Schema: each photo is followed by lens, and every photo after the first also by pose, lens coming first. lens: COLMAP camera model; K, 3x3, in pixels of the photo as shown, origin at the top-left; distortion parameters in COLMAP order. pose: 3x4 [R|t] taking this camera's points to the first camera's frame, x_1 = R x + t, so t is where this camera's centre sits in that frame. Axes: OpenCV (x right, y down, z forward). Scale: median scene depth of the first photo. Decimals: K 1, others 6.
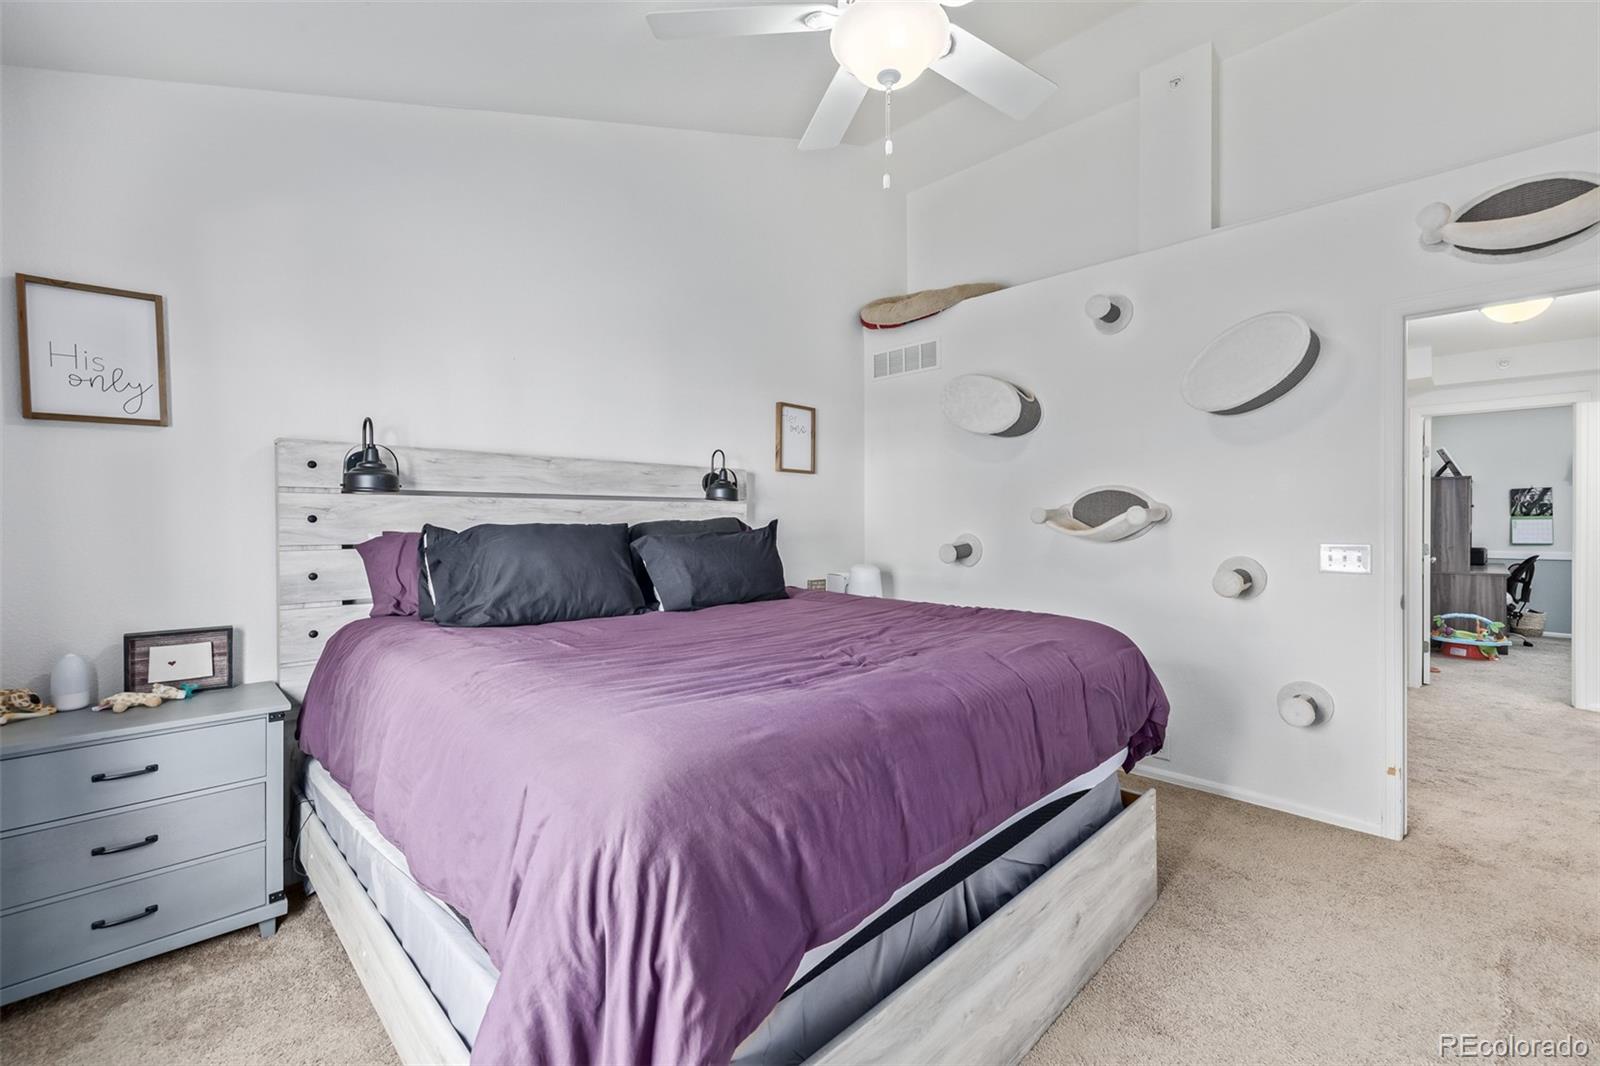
lens RADIAL K [[677.2, 0, 786.9], [0, 677.2, 510.0], [0, 0, 1]] dist [0.002431, -0.000664]
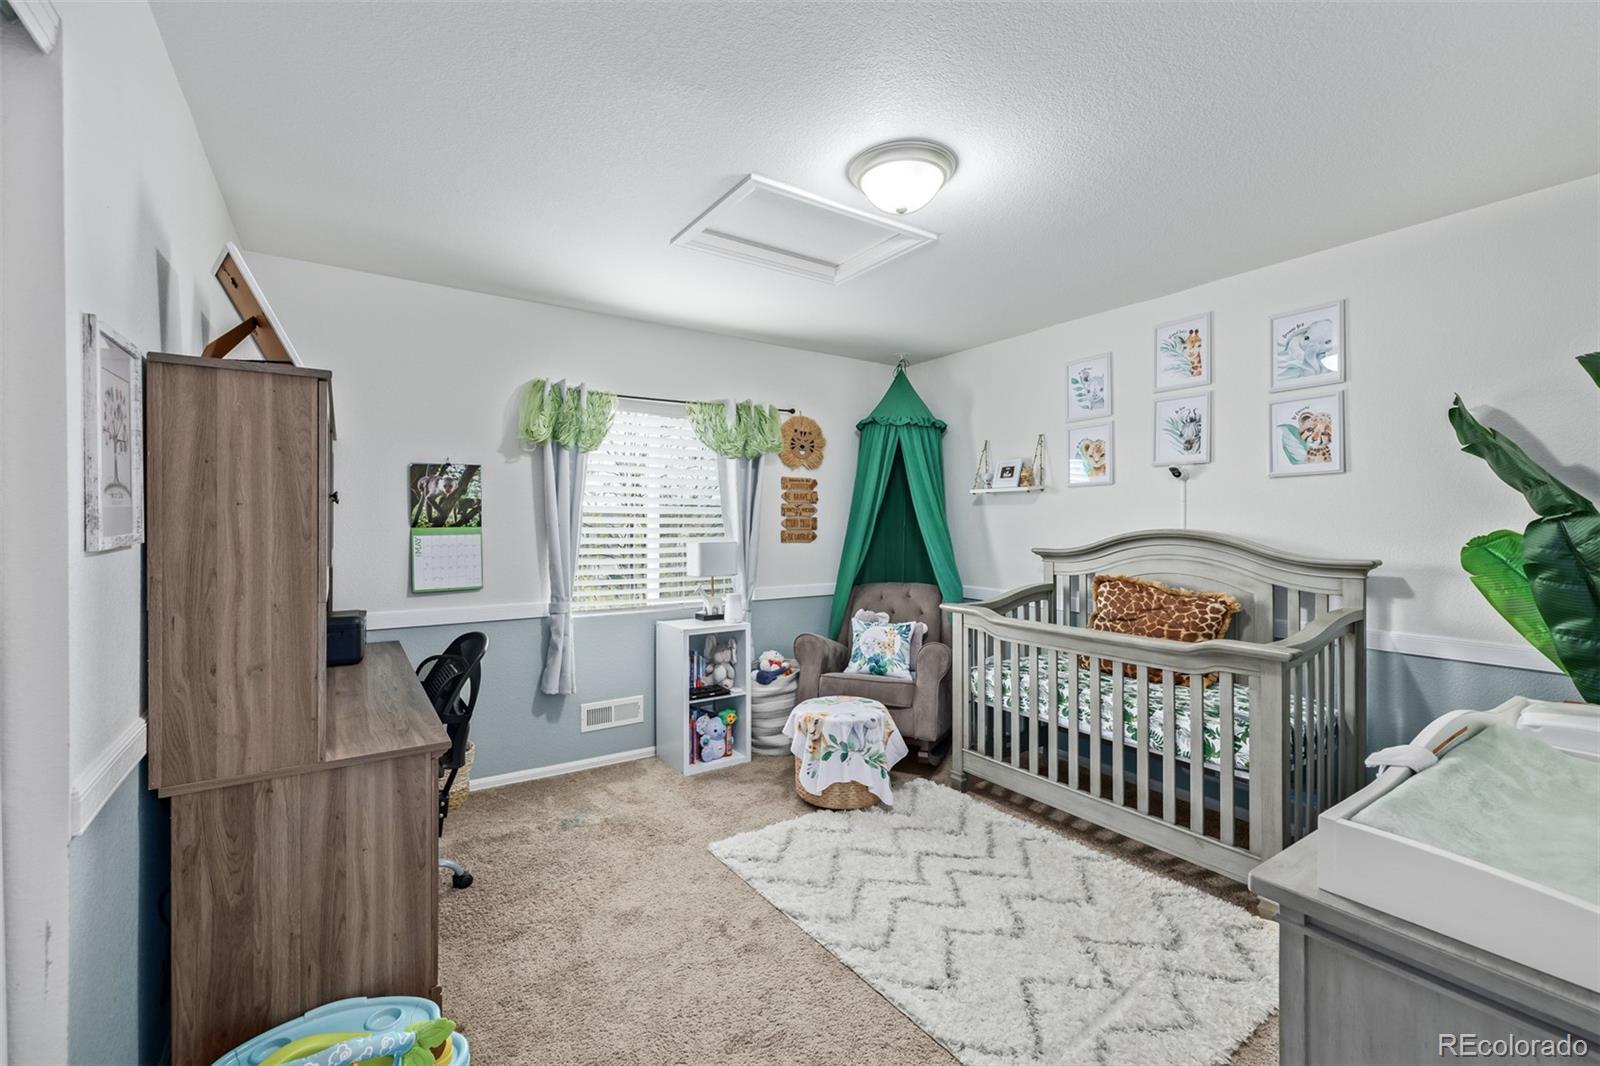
lens RADIAL K [[677.2, 0, 802.6], [0, 677.2, 527.0], [0, 0, 1]] dist [0.002431, -0.000664]
pose [[0.173275, -0.006606, 0.984851, 0.695349], [-0.009257, 0.999922, 0.008336, 0.003039], [-0.984830, -0.010561, 0.173200, 0.688776]]
